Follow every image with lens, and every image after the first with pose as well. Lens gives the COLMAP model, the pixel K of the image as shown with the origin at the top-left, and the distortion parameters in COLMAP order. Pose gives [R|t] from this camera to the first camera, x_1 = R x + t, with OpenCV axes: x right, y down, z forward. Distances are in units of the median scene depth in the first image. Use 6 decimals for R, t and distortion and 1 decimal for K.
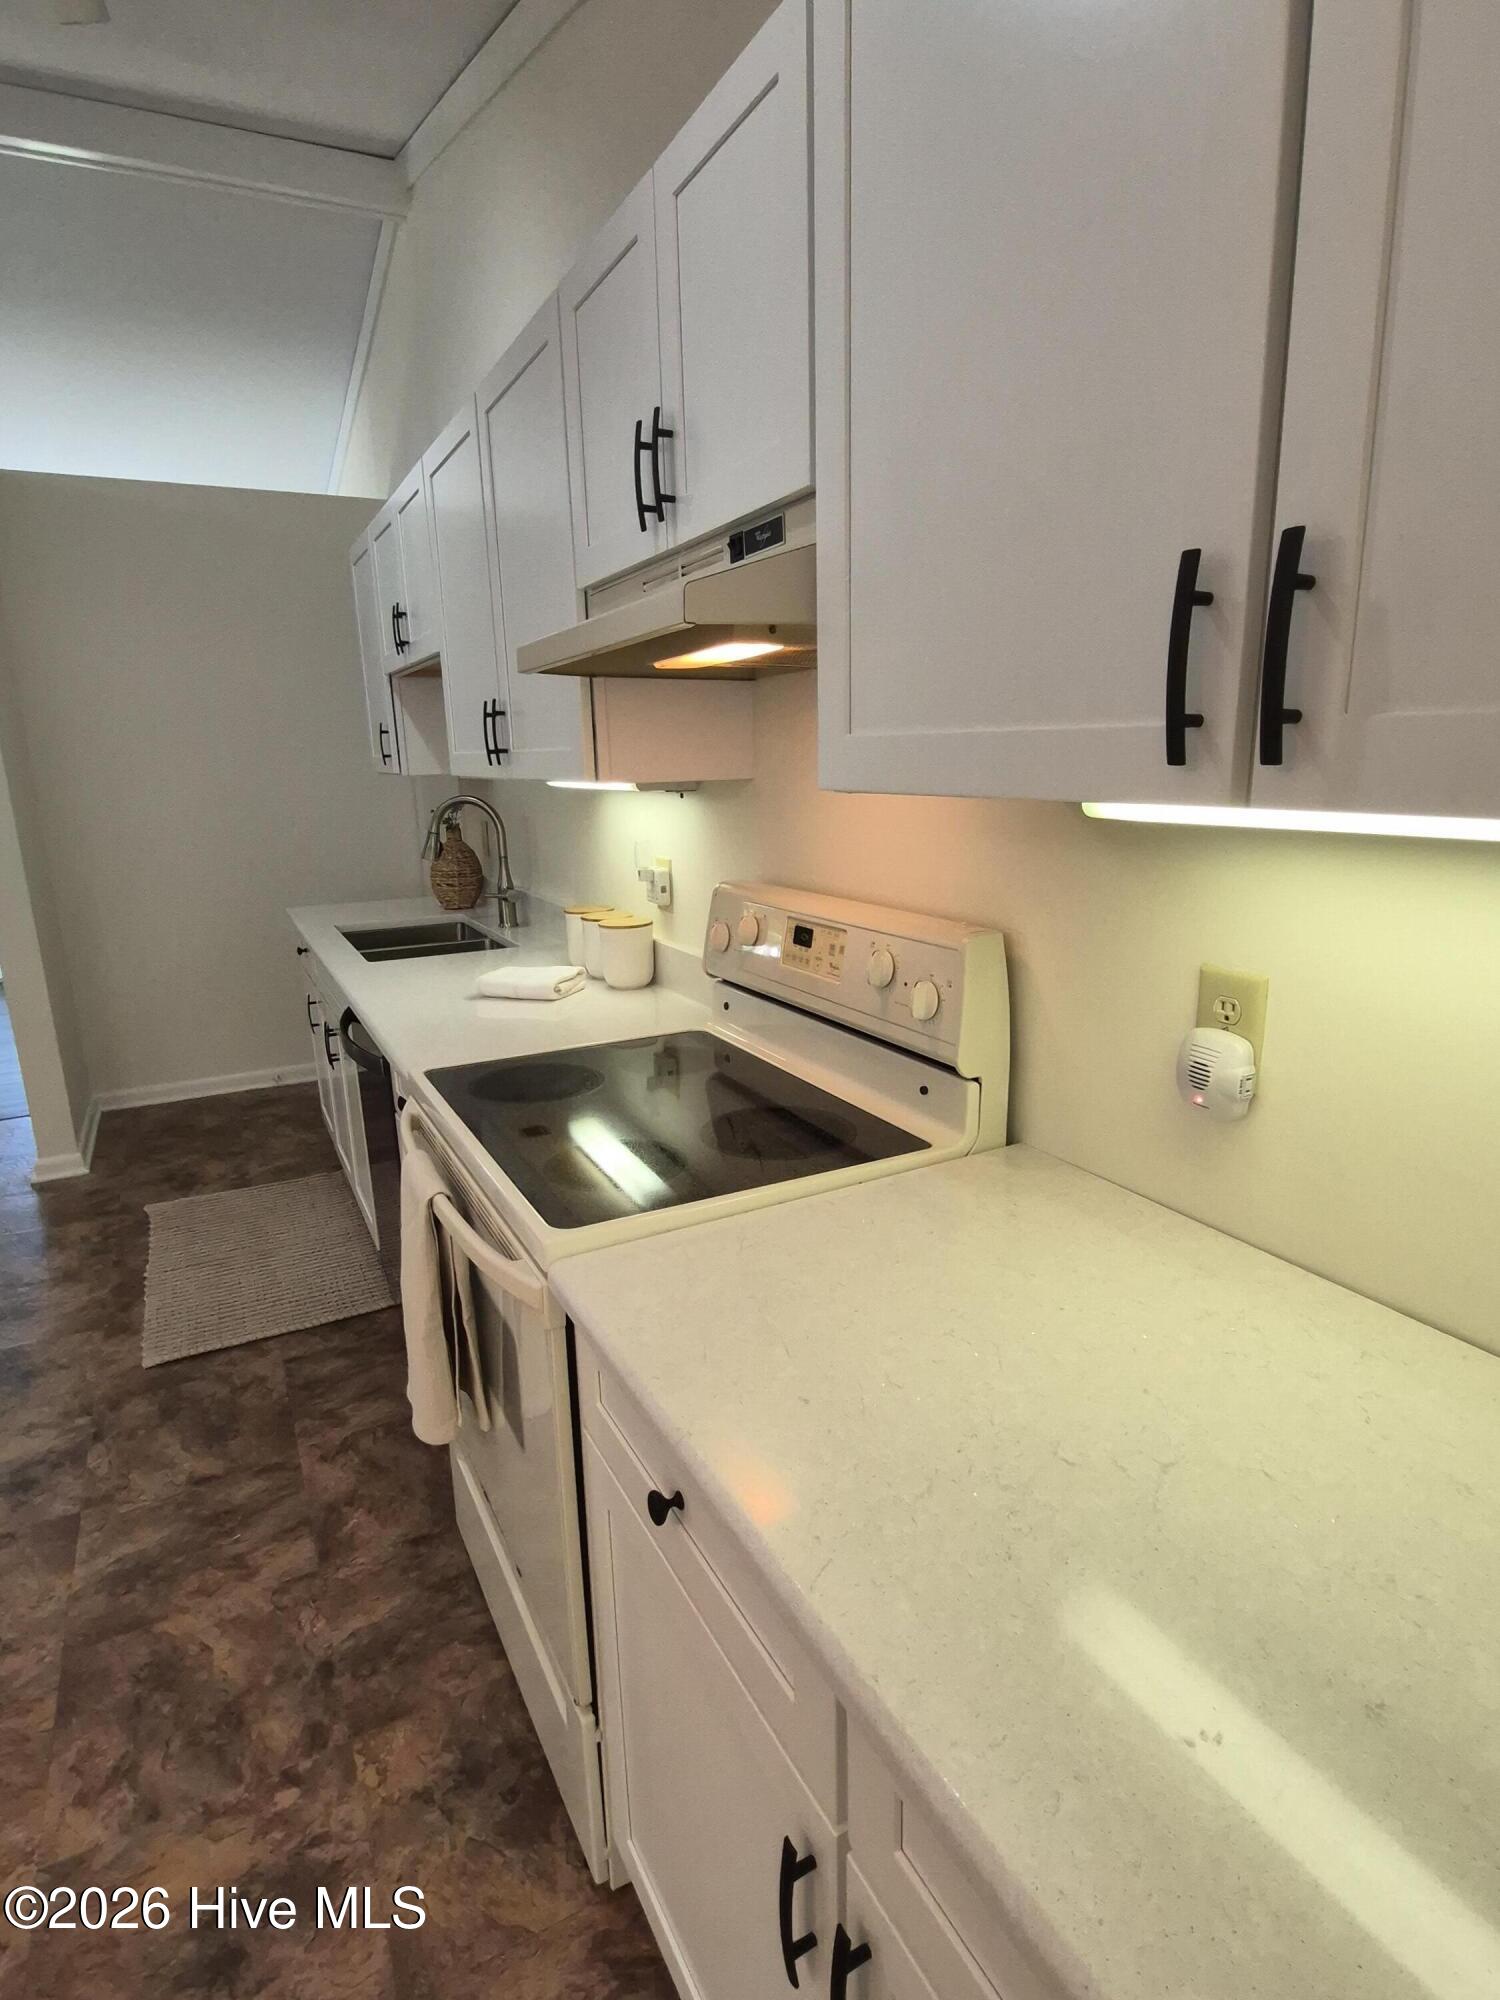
lens RADIAL K [[1055.4, 0, 750.0], [0, 1055.4, 1000.0], [0, 0, 1]] dist [0.002987, -0.009453]
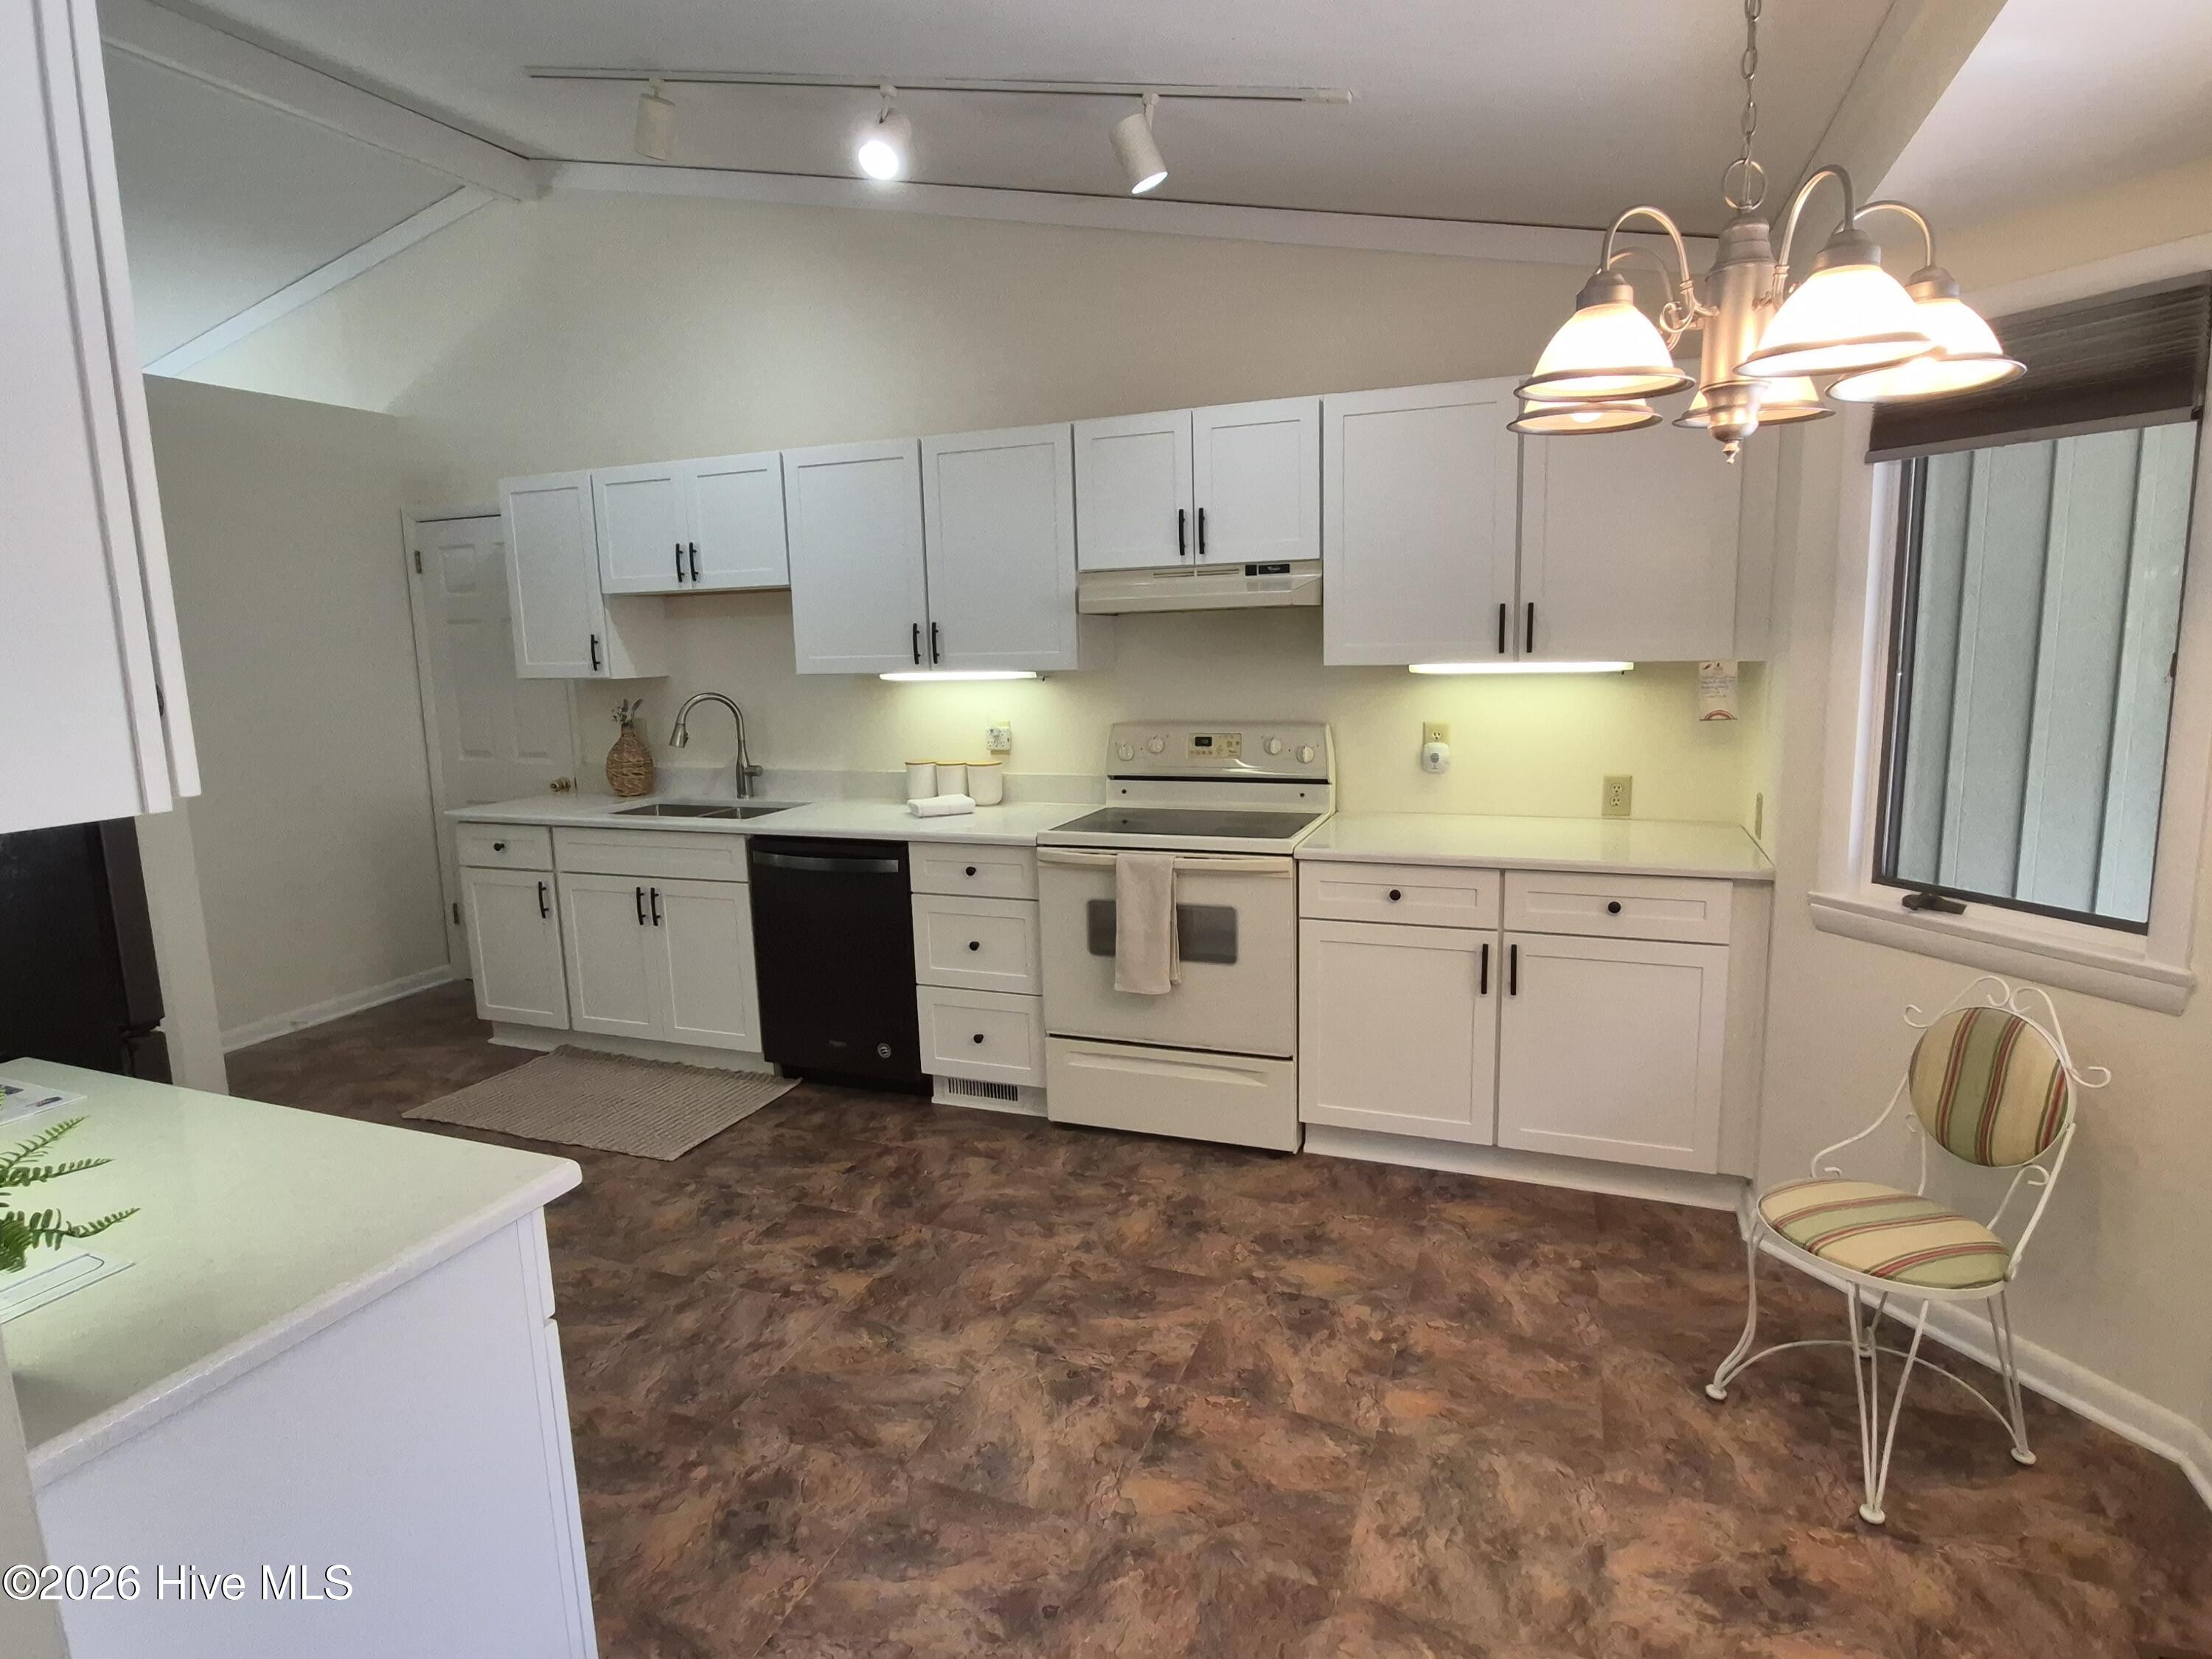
lens RADIAL K [[1167.2, 0, 1111.9], [0, 1167.2, 791.0], [0, 0, 1]] dist [0.002987, -0.009453]
pose [[0.752283, -0.077745, 0.654237, -1.163095], [0.158584, 0.985185, -0.065277, 0.113849], [-0.639470, 0.152858, 0.753467, -0.427205]]
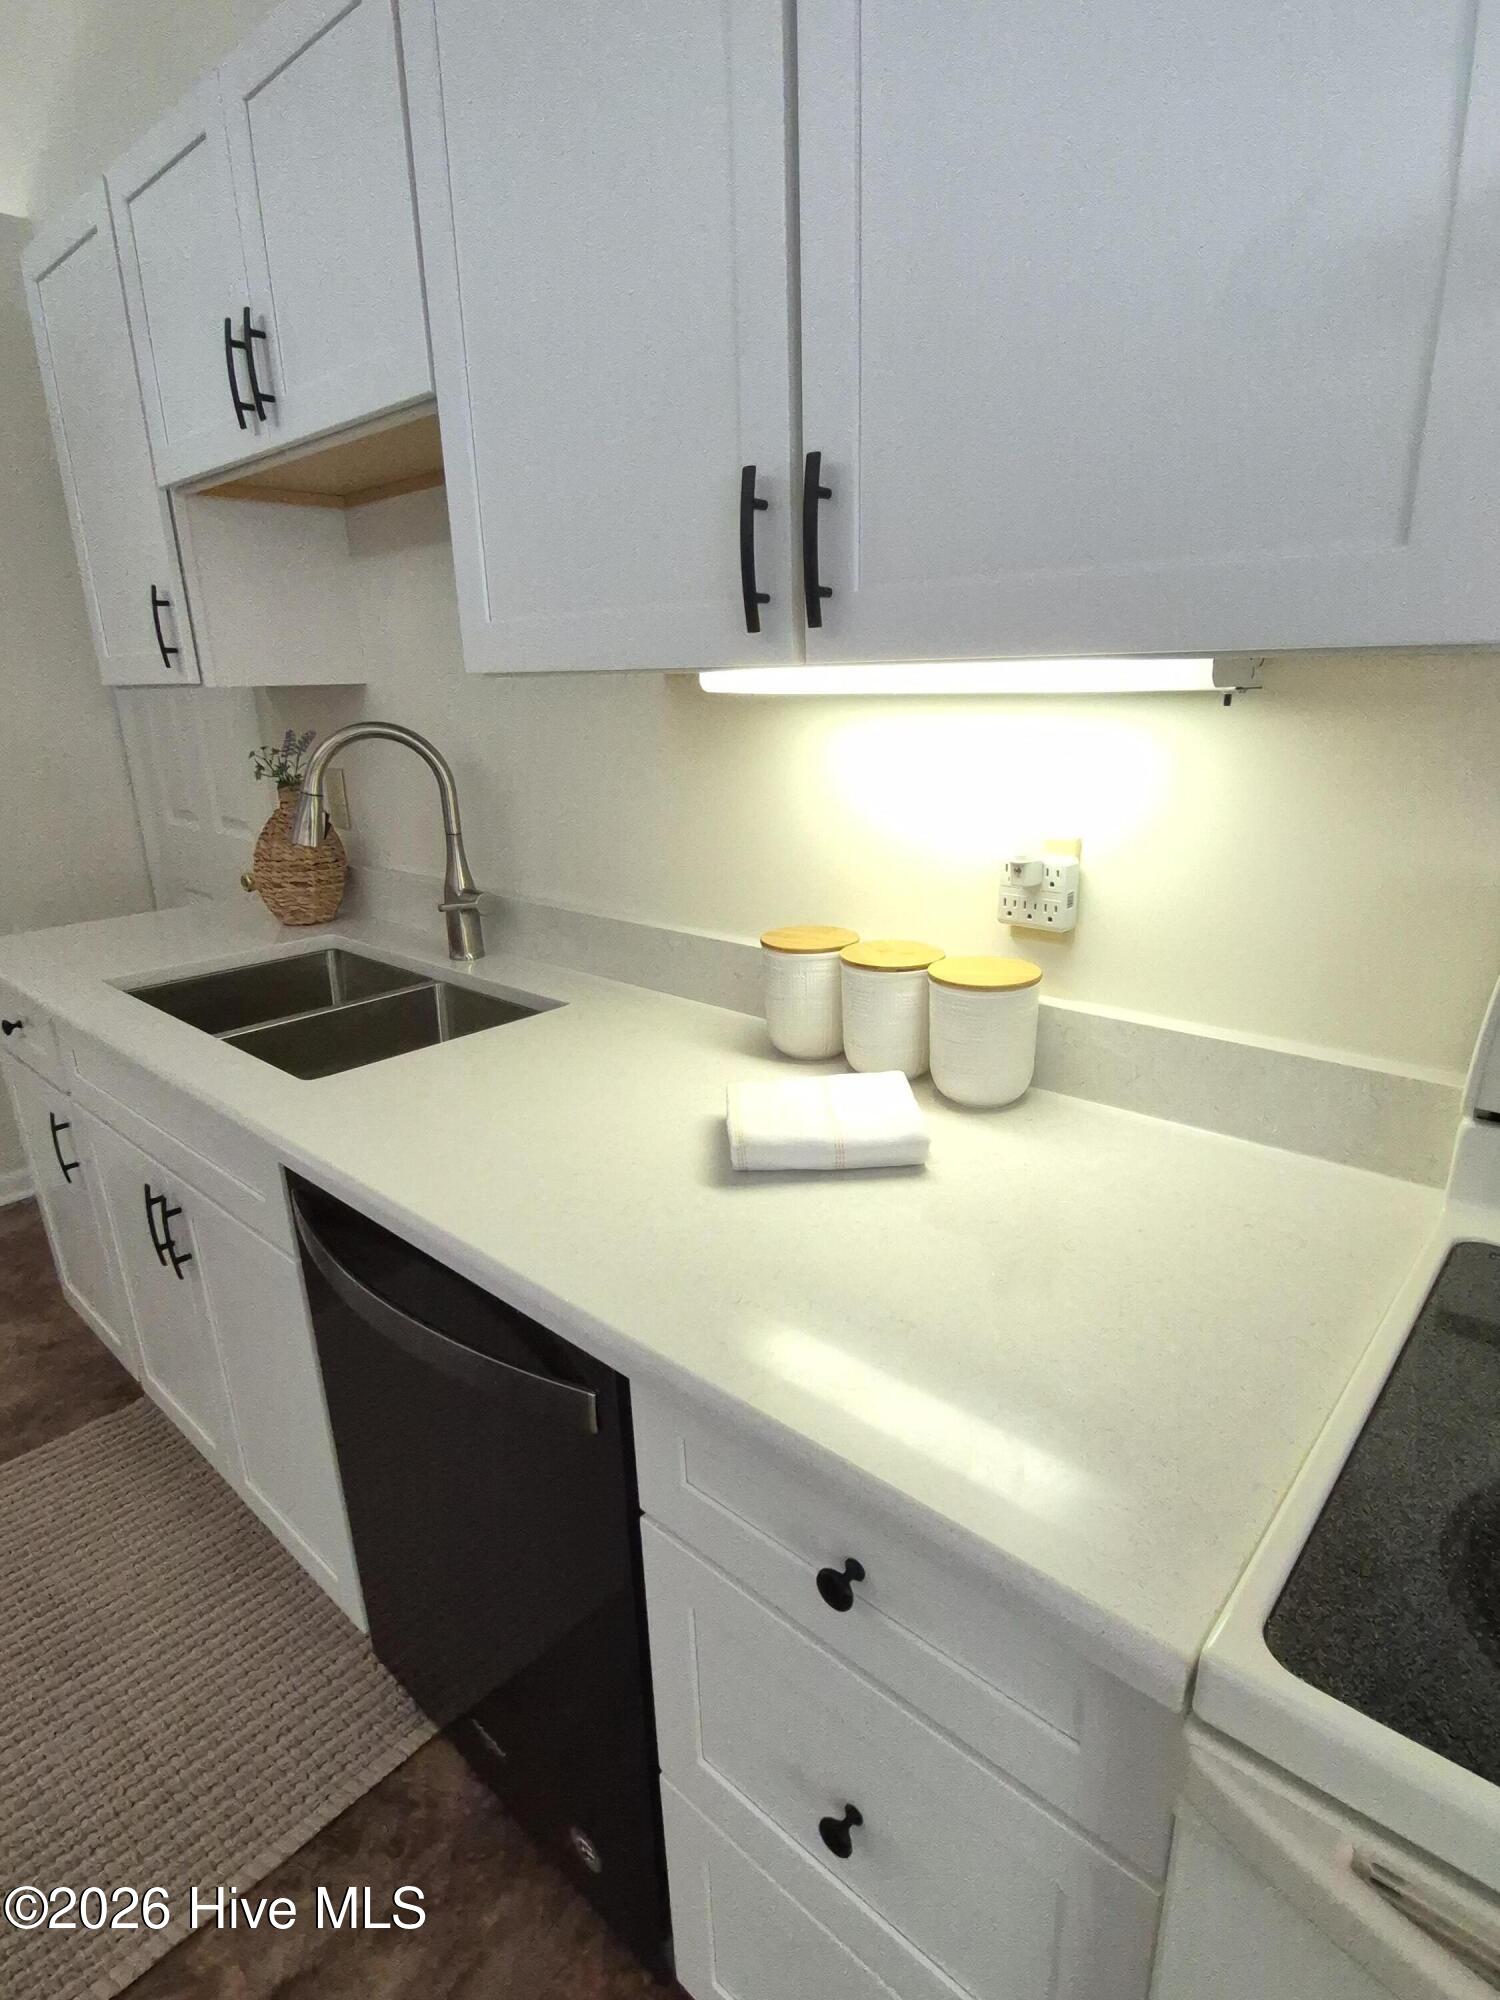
lens RADIAL K [[1055.4, 0, 750.0], [0, 1055.4, 1000.0], [0, 0, 1]] dist [0.002987, -0.009453]
pose [[0.941468, -0.095528, 0.323285, -0.396904], [0.076565, 0.994540, 0.070906, -0.110565], [-0.328294, -0.042004, 0.943641, 0.612606]]
